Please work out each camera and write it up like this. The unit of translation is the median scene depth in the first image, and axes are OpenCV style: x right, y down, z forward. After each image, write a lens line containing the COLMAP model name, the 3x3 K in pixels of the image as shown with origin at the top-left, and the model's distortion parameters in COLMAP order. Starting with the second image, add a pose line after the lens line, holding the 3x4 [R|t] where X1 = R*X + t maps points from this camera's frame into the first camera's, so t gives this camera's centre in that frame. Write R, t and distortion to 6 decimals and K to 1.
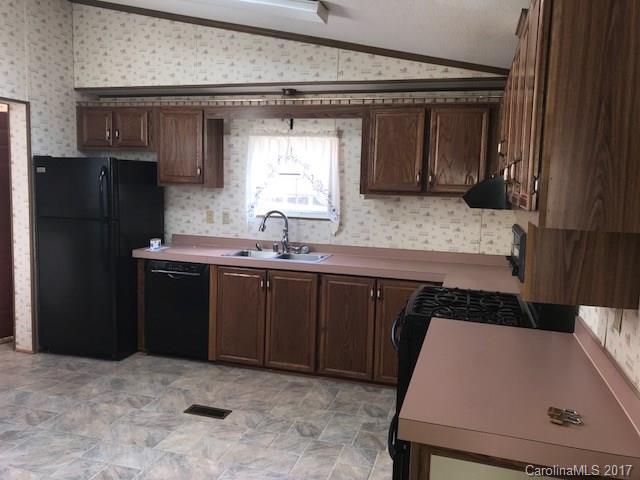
lens RADIAL K [[525.2, 0, 320.1], [0, 525.2, 241.7], [0, 0, 1]] dist [-0.013740, -0.005345]
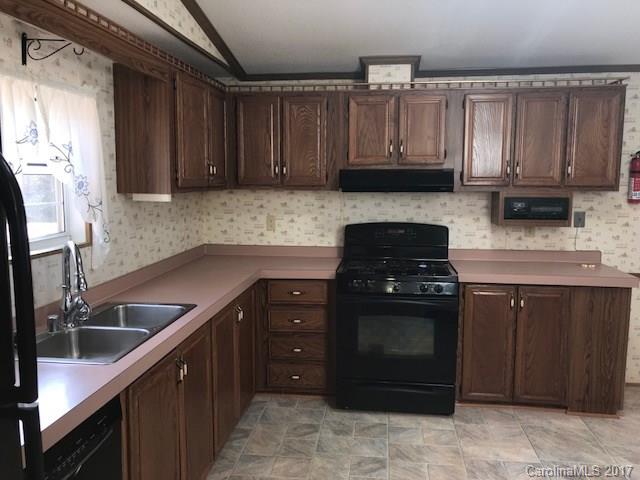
lens RADIAL K [[525.2, 0, 320.0], [0, 525.2, 237.6], [0, 0, 1]] dist [-0.013740, -0.005345]
pose [[-0.165476, -0.135957, 0.976798, -0.741145], [0.117622, 0.980662, 0.156421, -0.135946], [-0.979175, 0.140777, -0.146284, 1.081078]]
